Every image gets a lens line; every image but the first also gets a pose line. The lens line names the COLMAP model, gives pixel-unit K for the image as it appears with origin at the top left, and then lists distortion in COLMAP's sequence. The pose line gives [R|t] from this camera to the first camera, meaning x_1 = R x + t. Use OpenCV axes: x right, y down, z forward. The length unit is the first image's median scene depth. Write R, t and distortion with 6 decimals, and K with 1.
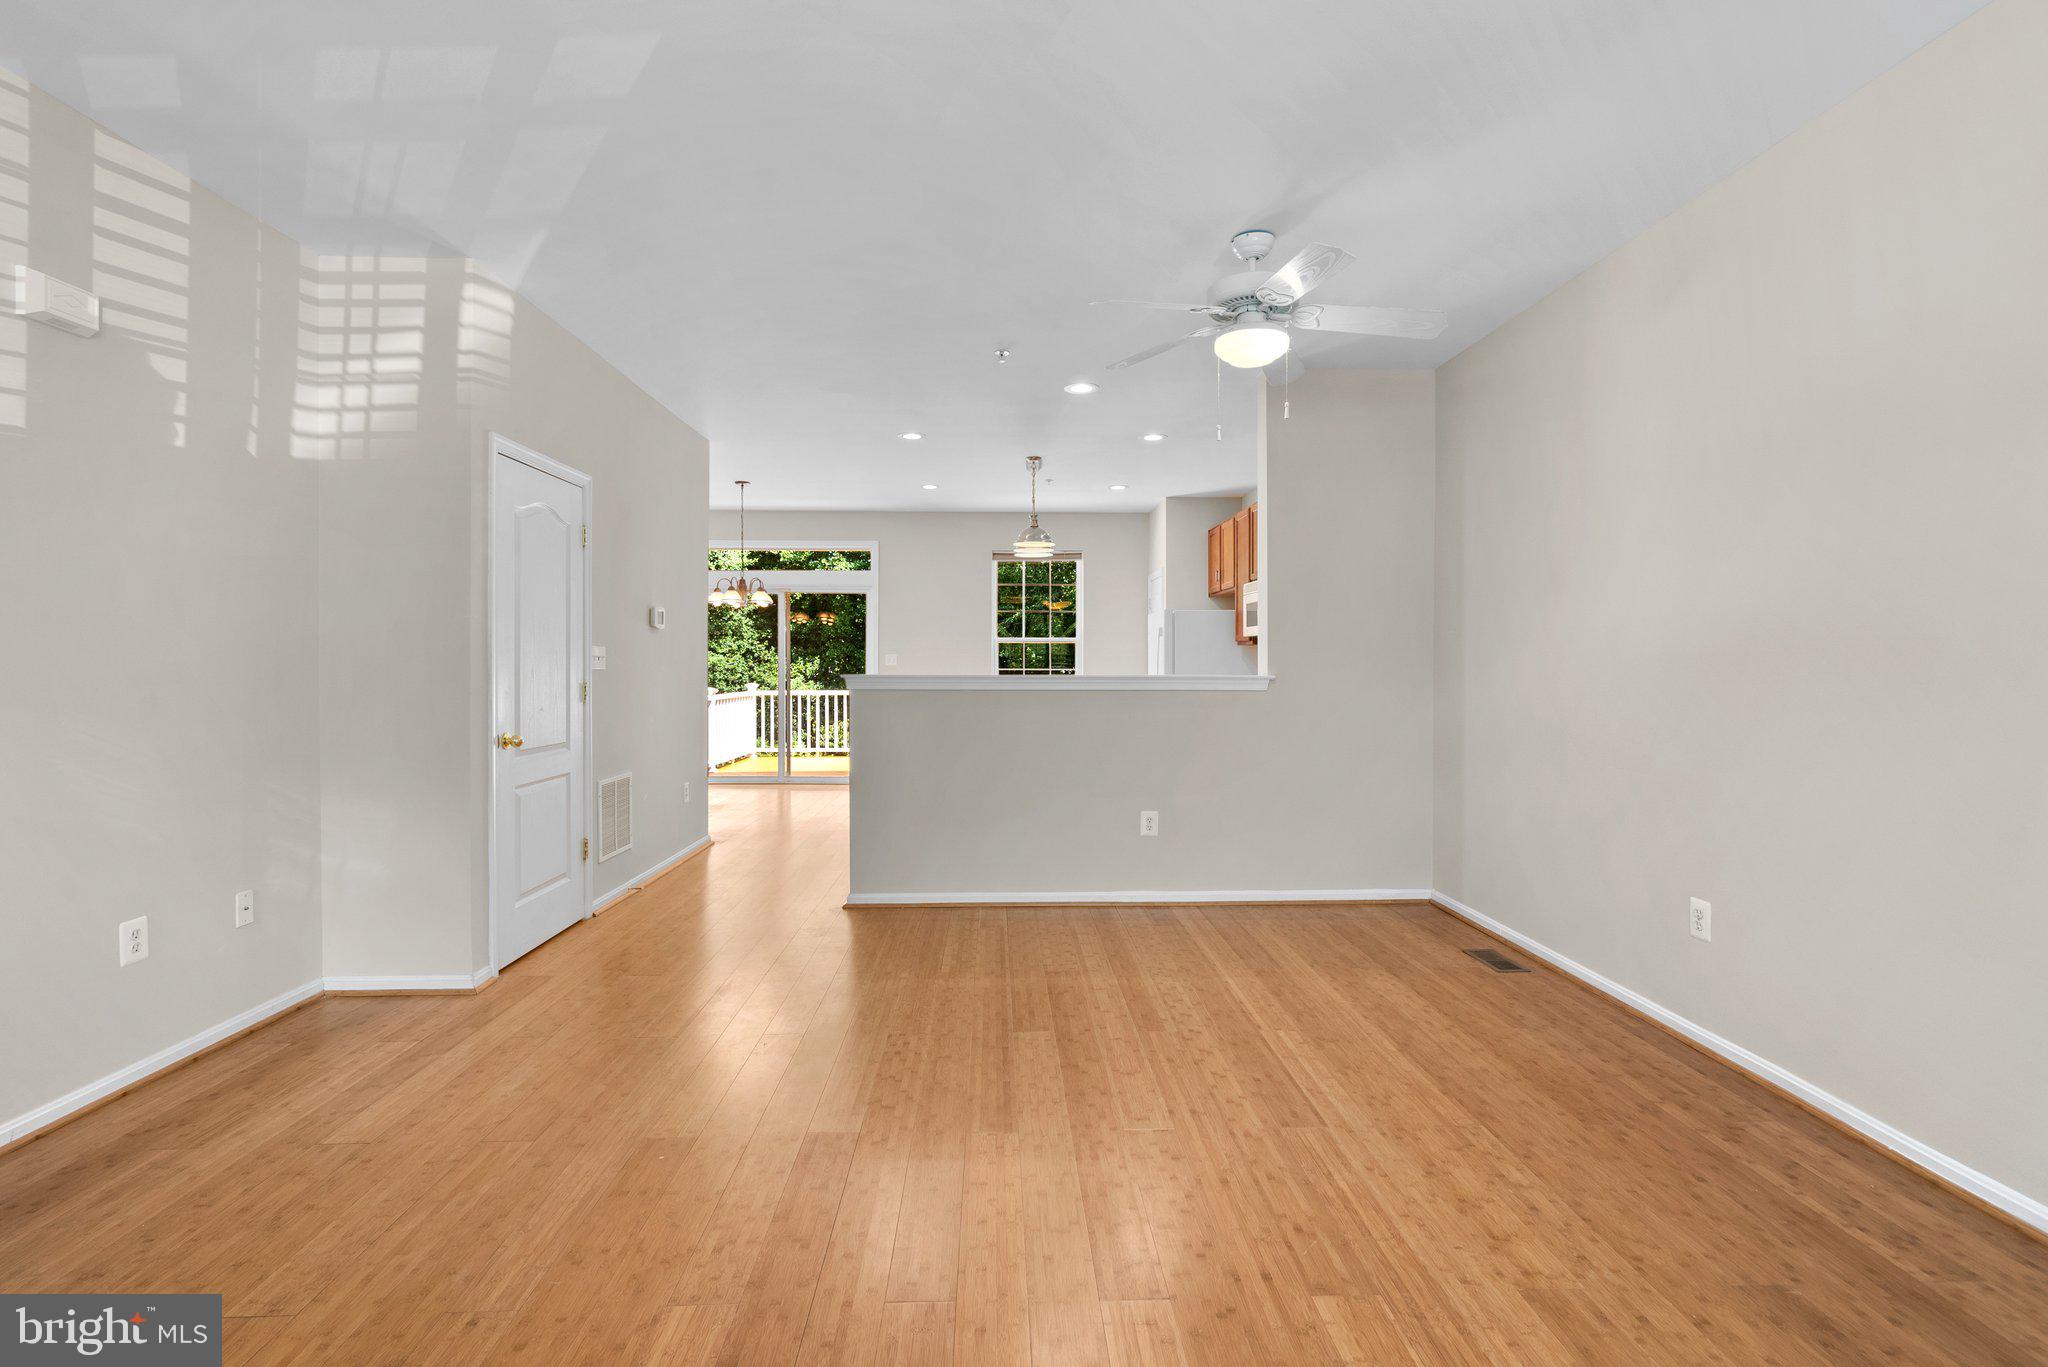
lens RADIAL K [[931.4, 0, 1024.4], [0, 931.4, 678.5], [0, 0, 1]] dist [-0.005874, 0.000239]
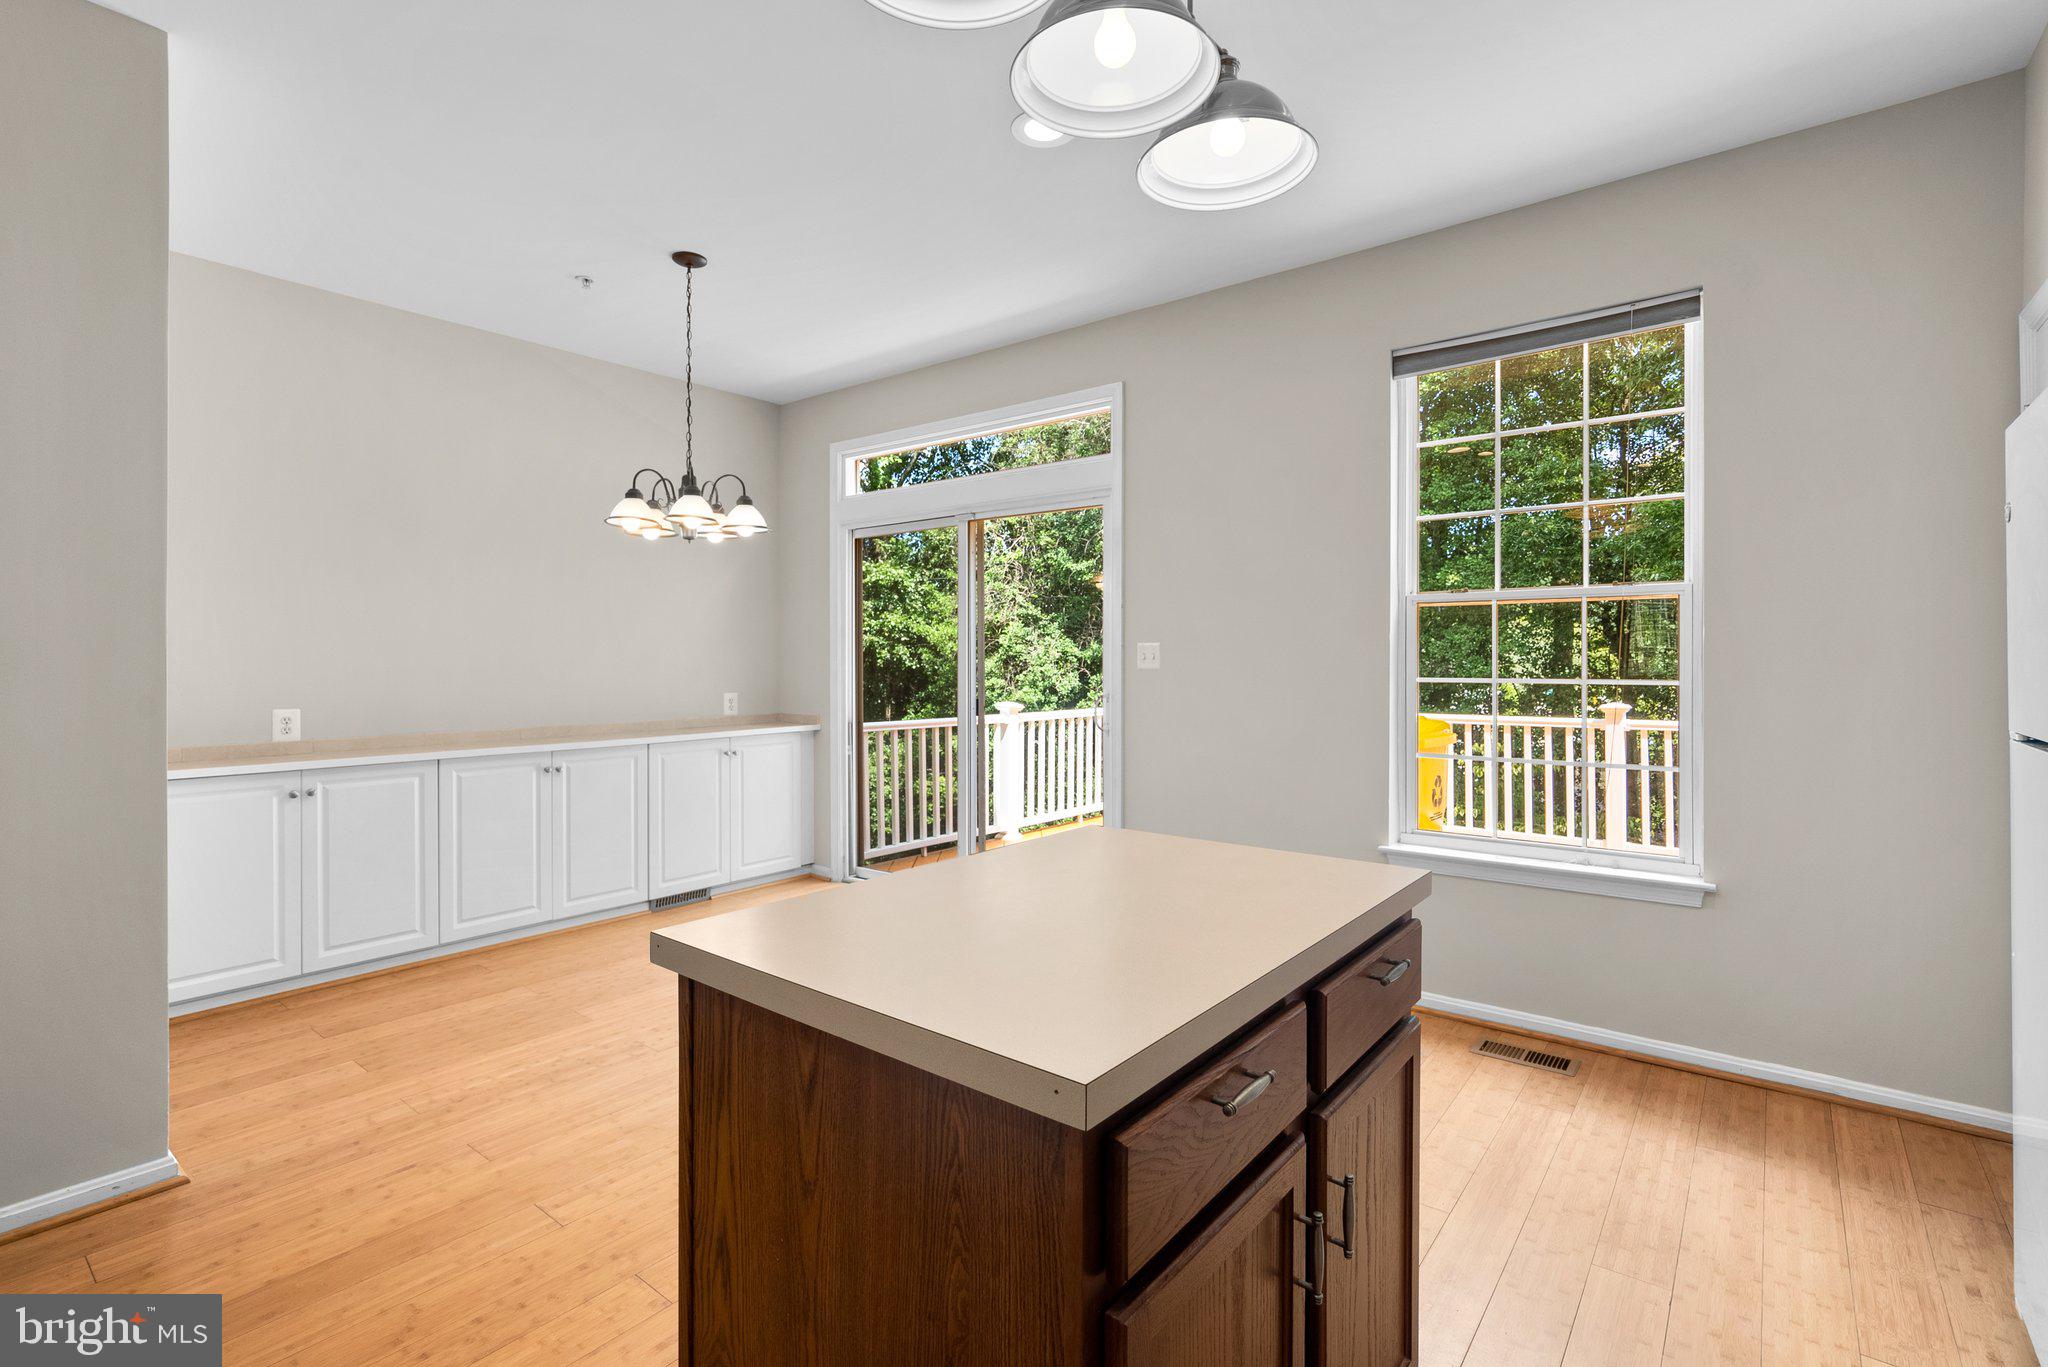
lens RADIAL K [[943.7, 0, 1021.7], [0, 943.7, 660.1], [0, 0, 1]] dist [-0.002136, -0.000009]
pose [[0.761033, -0.001922, -0.648710, 0.255147], [-0.009630, 0.999852, -0.014260, -0.031682], [0.648641, 0.017099, 0.760902, 1.774497]]
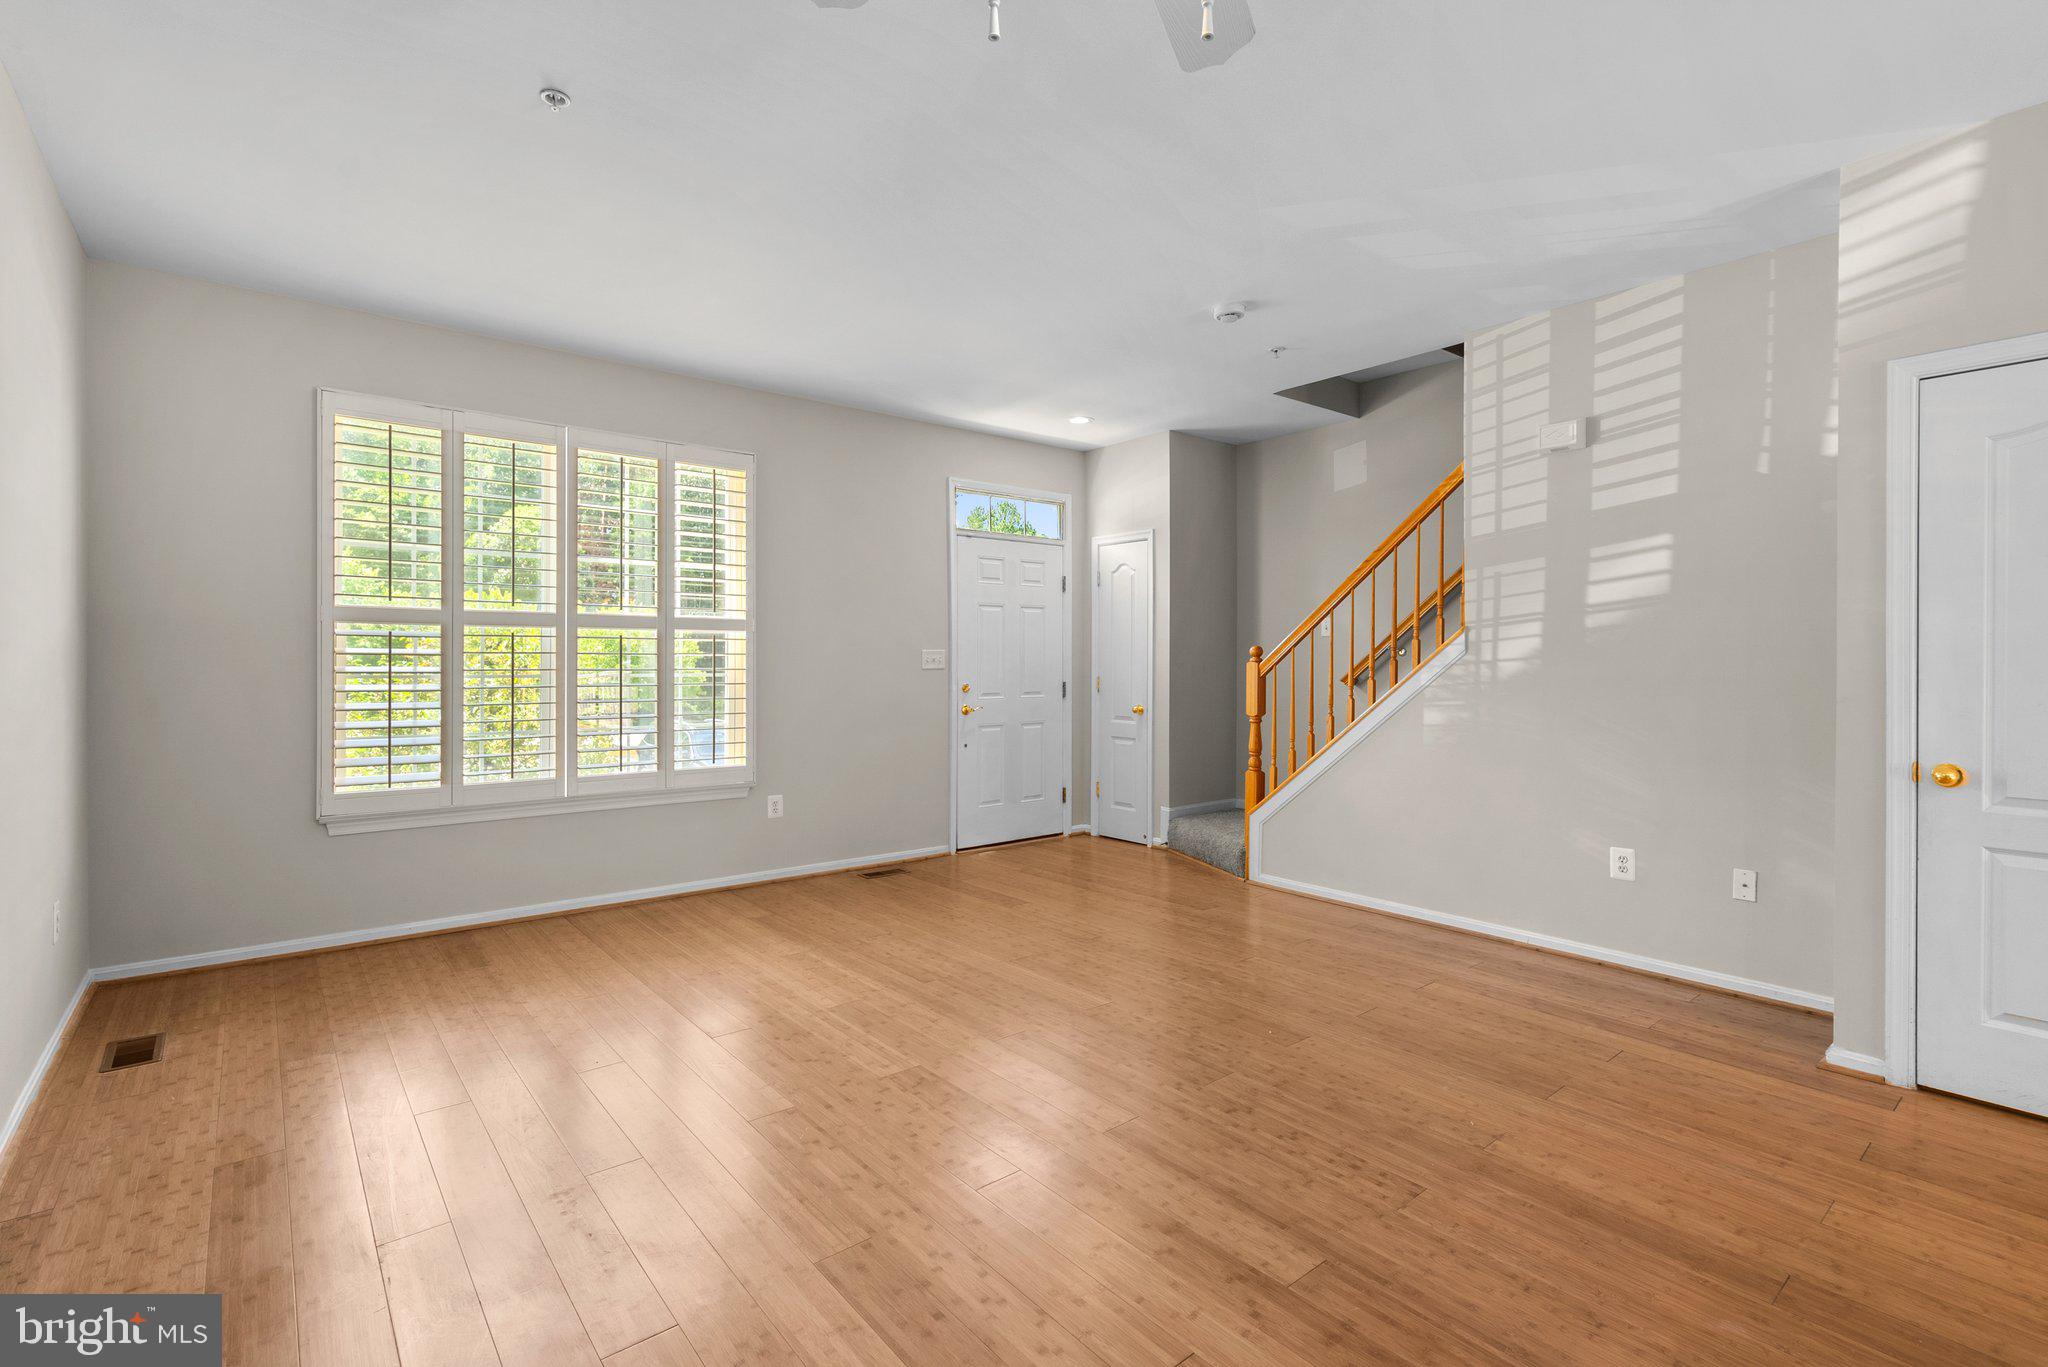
lens RADIAL K [[939.1, 0, 1023.4], [0, 939.1, 673.8], [0, 0, 1]] dist [-0.003230, 0.001113]
pose [[-0.794562, 0.006198, -0.607152, 0.486795], [-0.014300, 0.999480, 0.028918, -0.023614], [0.607015, 0.031659, -0.794059, 1.260552]]
